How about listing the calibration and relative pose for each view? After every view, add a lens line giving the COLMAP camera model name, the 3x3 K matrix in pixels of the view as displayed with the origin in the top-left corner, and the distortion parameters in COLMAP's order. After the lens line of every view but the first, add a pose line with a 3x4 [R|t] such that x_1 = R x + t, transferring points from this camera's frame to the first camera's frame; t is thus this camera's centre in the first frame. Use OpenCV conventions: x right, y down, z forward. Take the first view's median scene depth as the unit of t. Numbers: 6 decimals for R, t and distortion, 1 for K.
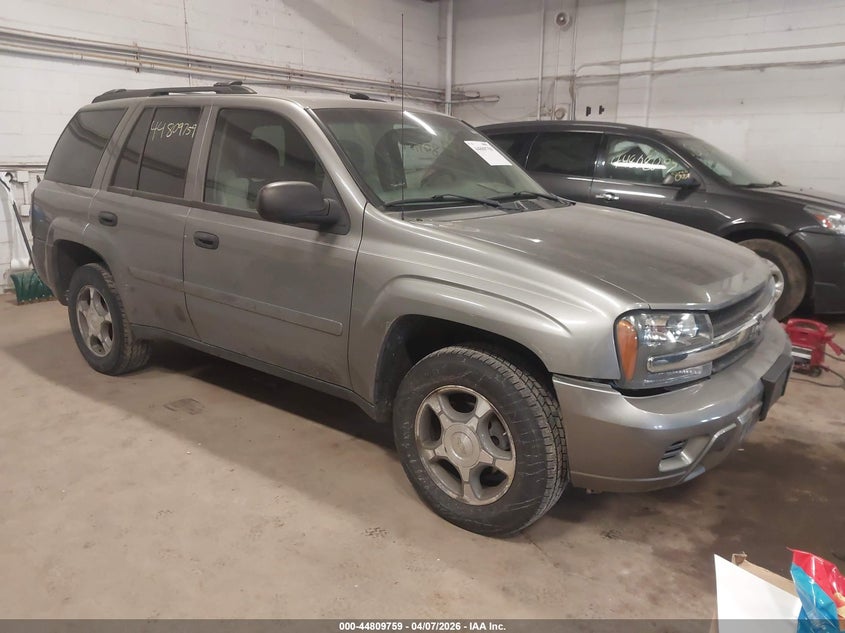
lens RADIAL K [[694.4, 0, 417.9], [0, 694.4, 316.6], [0, 0, 1]] dist [0.000026, -0.000807]
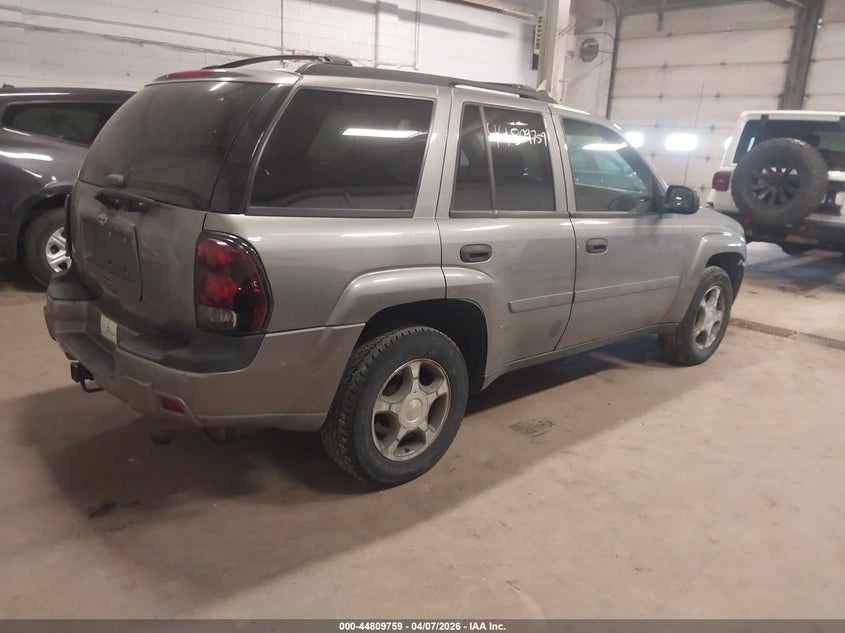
lens RADIAL K [[694.4, 0, 417.9], [0, 694.4, 316.6], [0, 0, 1]] dist [0.000026, -0.000807]
pose [[0.122687, -0.256720, 0.958667, -1.187289], [0.177104, 0.956123, 0.233374, -0.259824], [-0.976515, 0.141152, 0.162770, 0.942559]]
